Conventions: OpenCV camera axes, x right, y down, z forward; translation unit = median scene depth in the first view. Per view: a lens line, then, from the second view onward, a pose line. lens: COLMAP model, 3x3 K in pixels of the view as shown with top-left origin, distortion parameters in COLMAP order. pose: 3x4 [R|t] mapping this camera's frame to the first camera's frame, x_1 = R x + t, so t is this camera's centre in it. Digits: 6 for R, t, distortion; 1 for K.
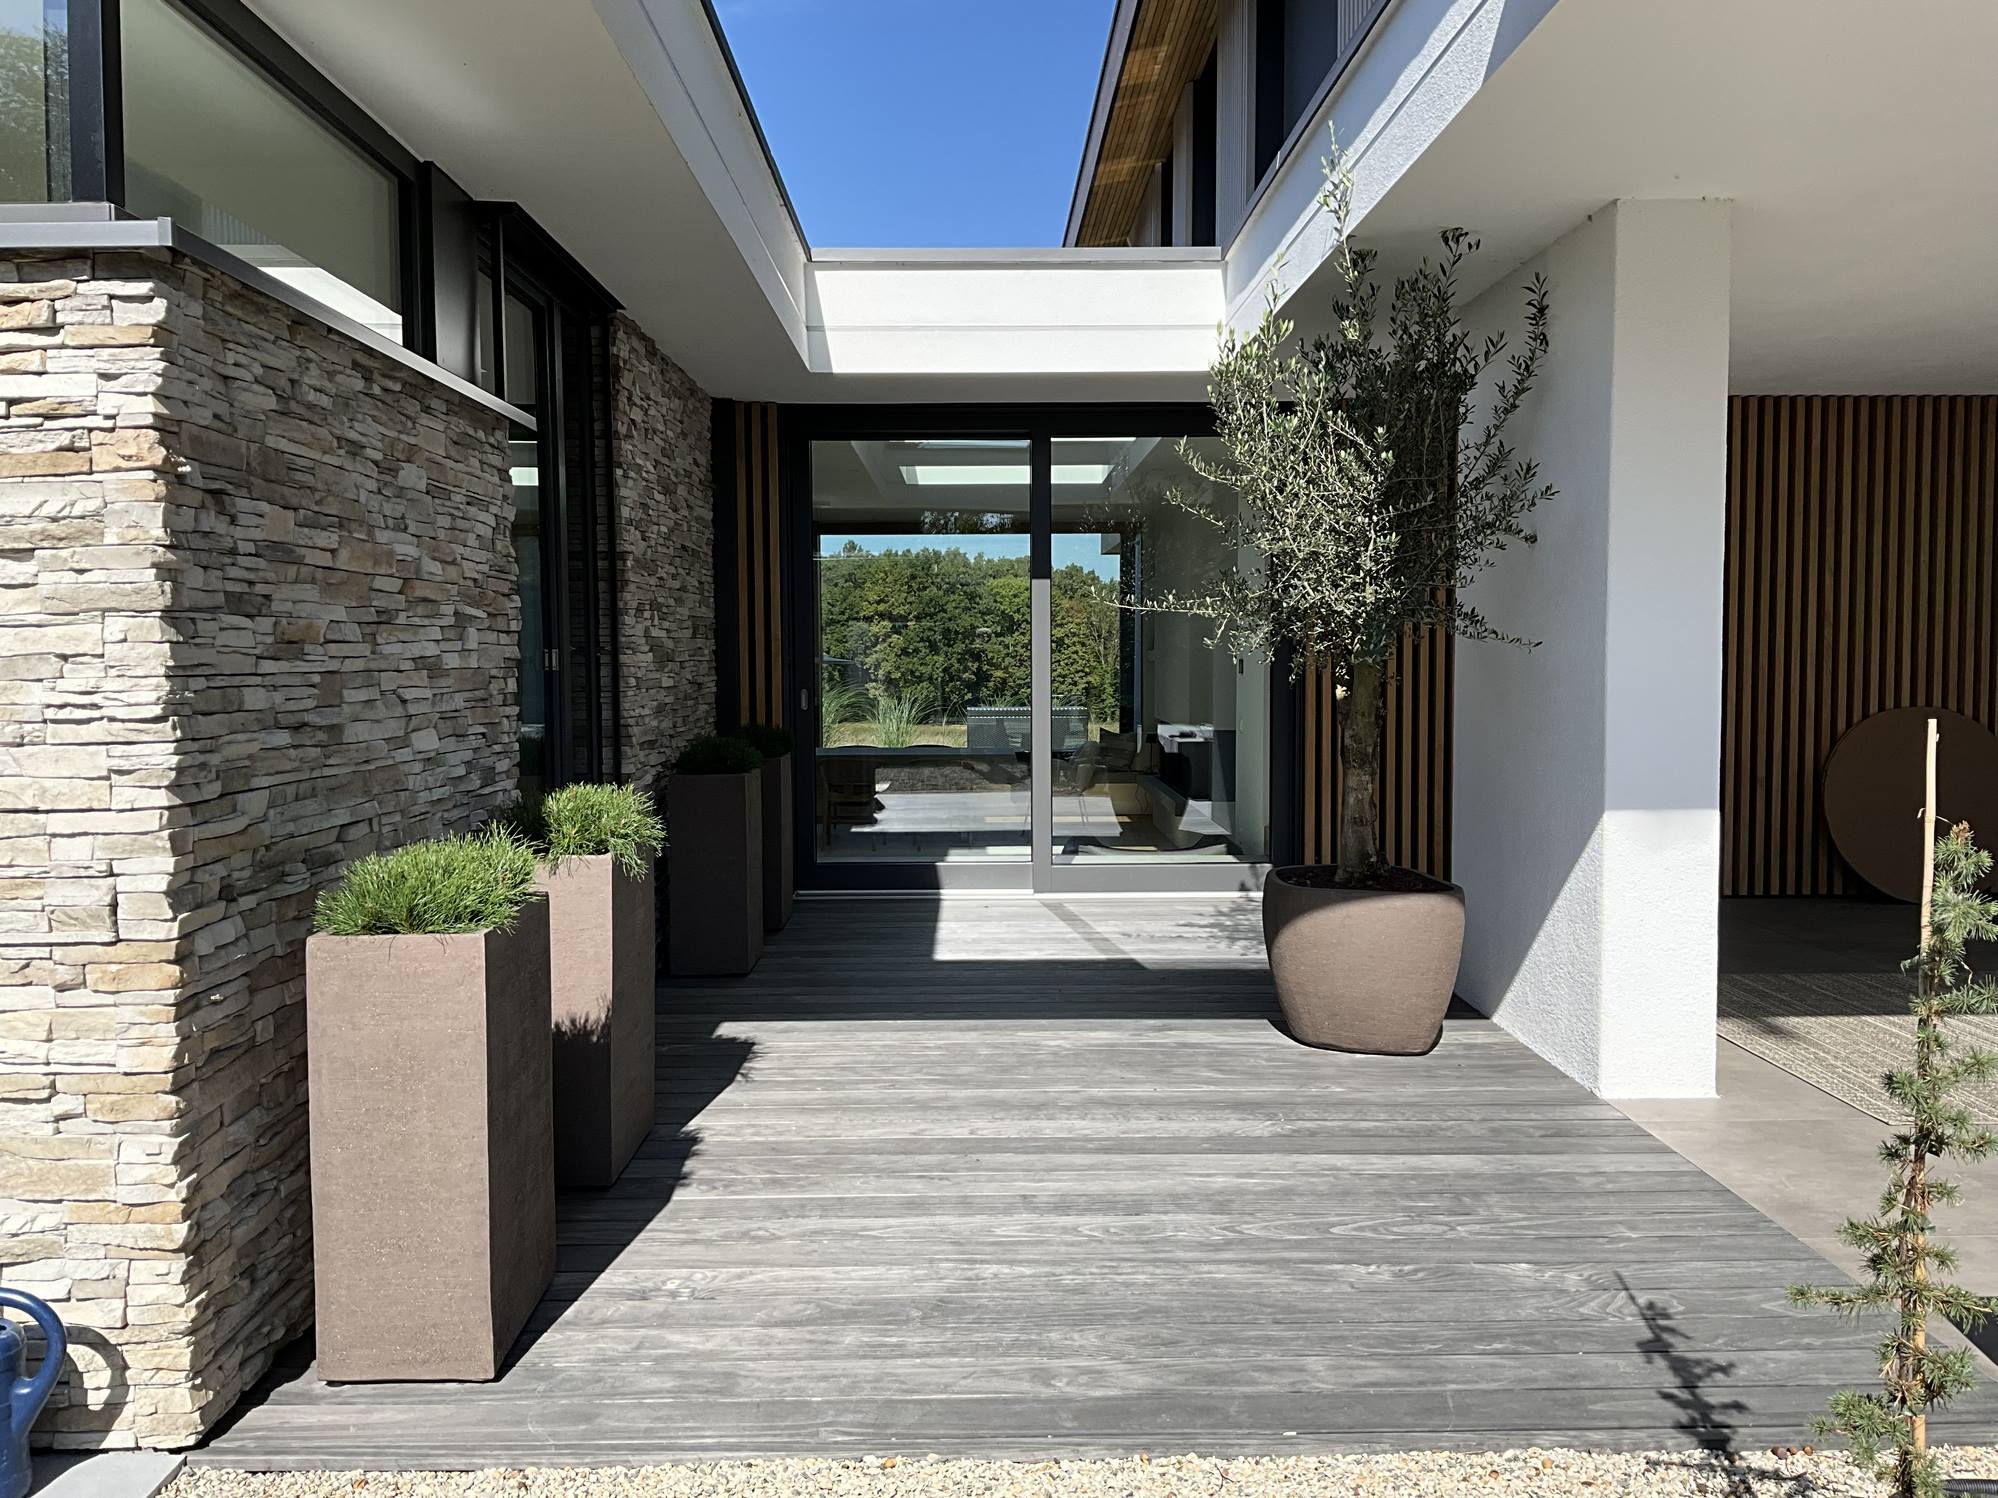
lens RADIAL K [[1628.3, 0, 999.0], [0, 1628.3, 749.0], [0, 0, 1]] dist [0.117420, -0.242959]
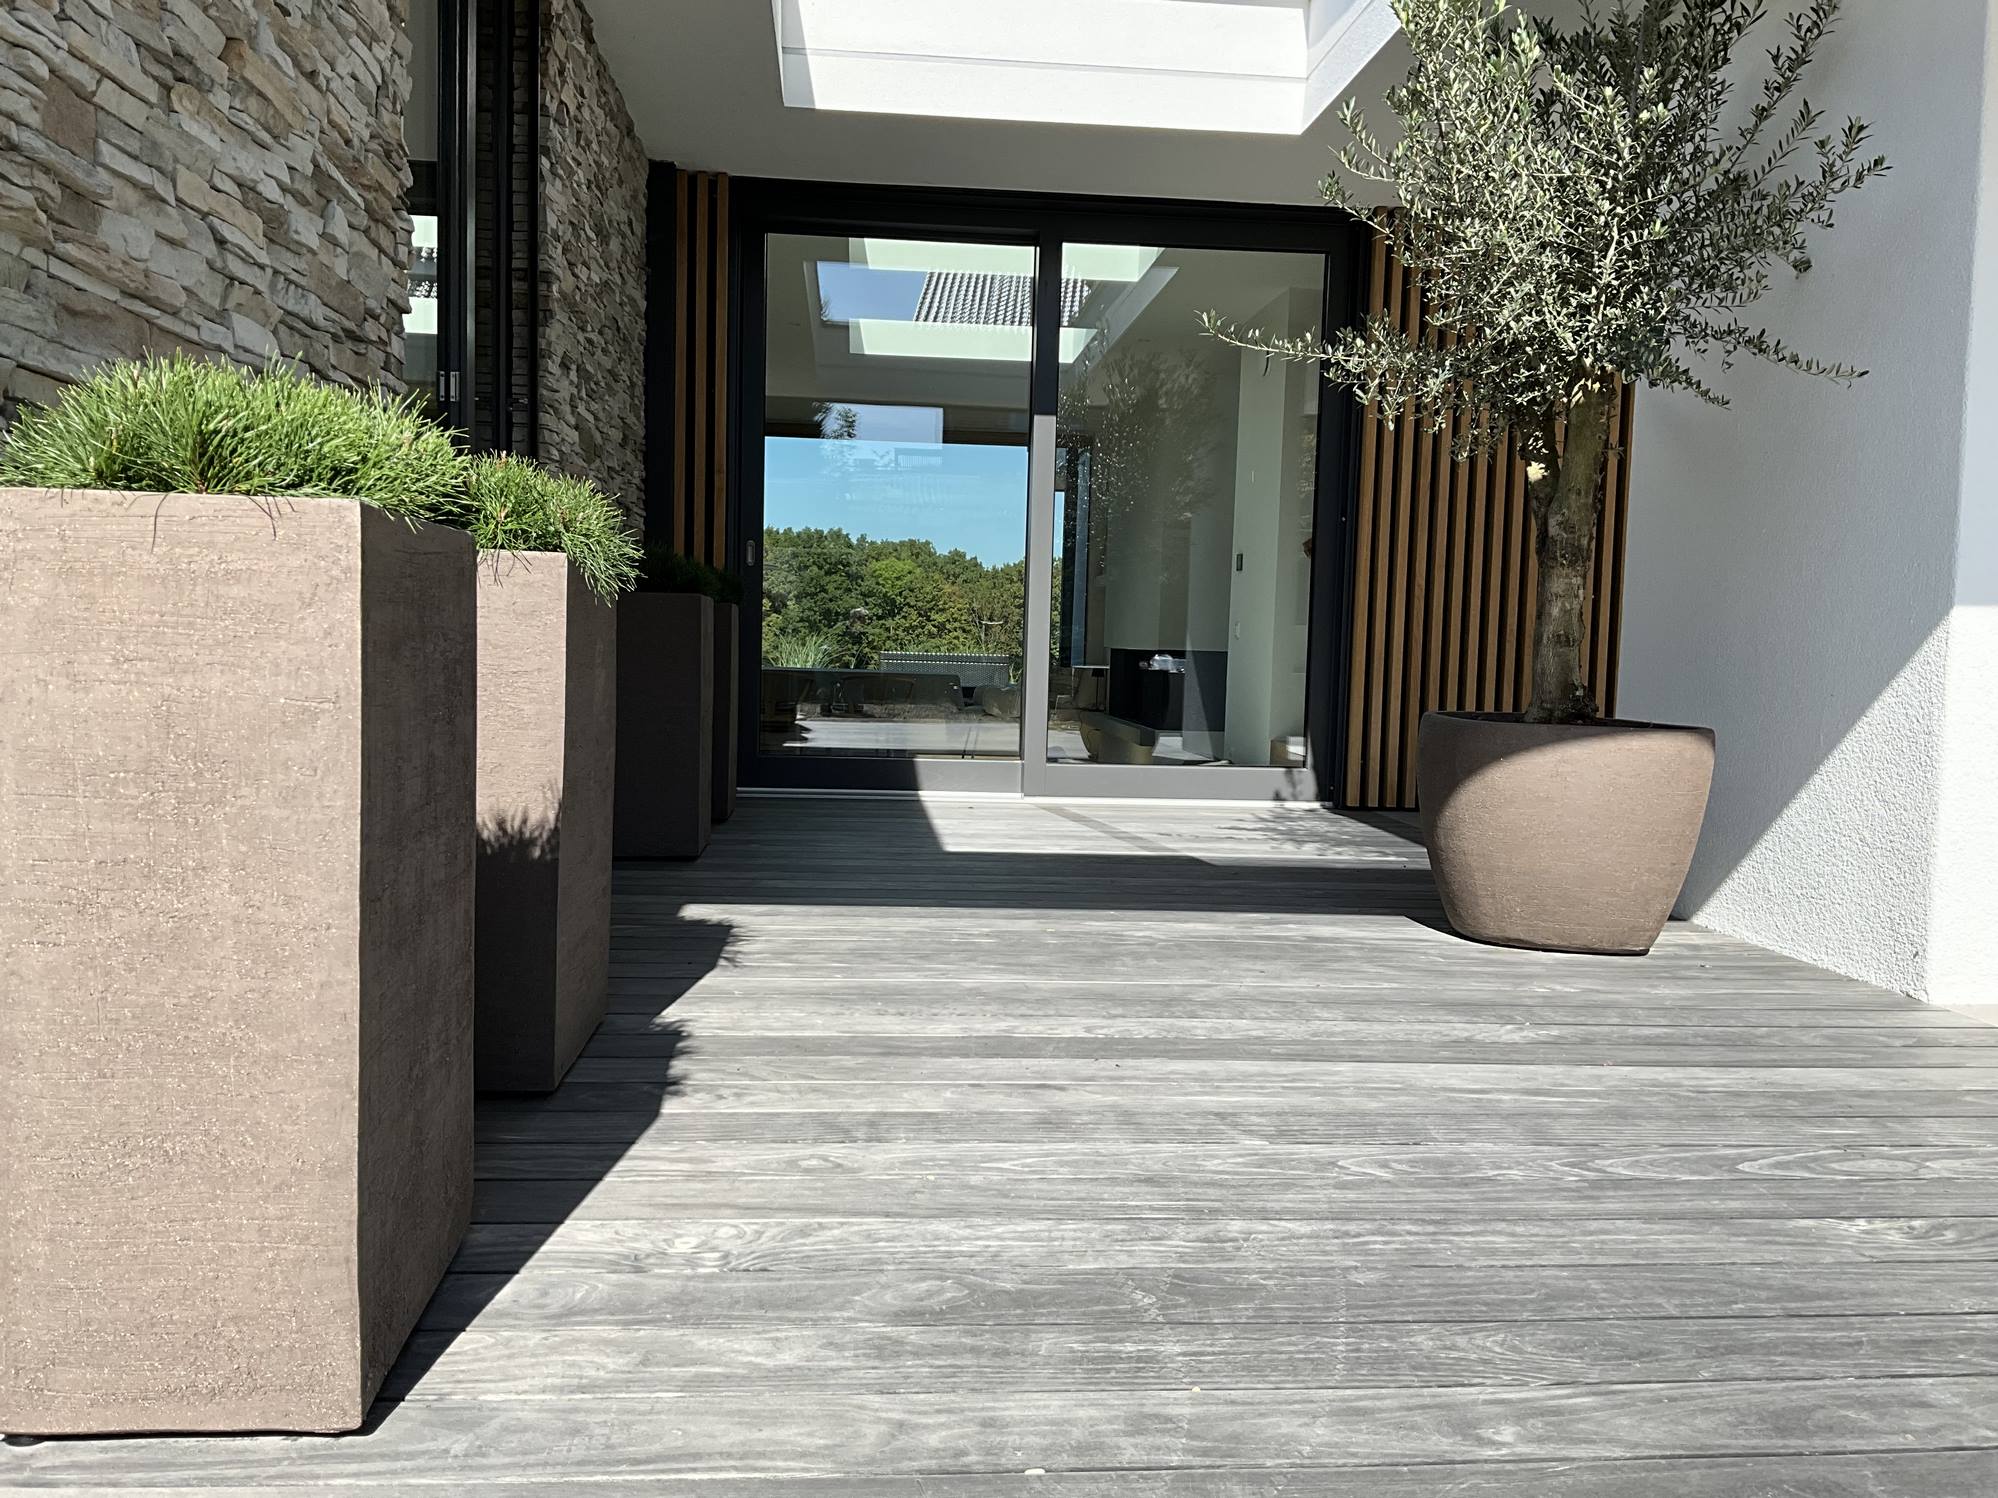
lens RADIAL K [[1628.3, 0, 999.0], [0, 1628.3, 749.0], [0, 0, 1]] dist [0.117420, -0.242959]
pose [[0.996627, 0.027811, 0.077206, -0.118877], [-0.028302, 0.999586, 0.005274, 0.127721], [-0.077028, -0.007441, 0.997001, 0.369791]]
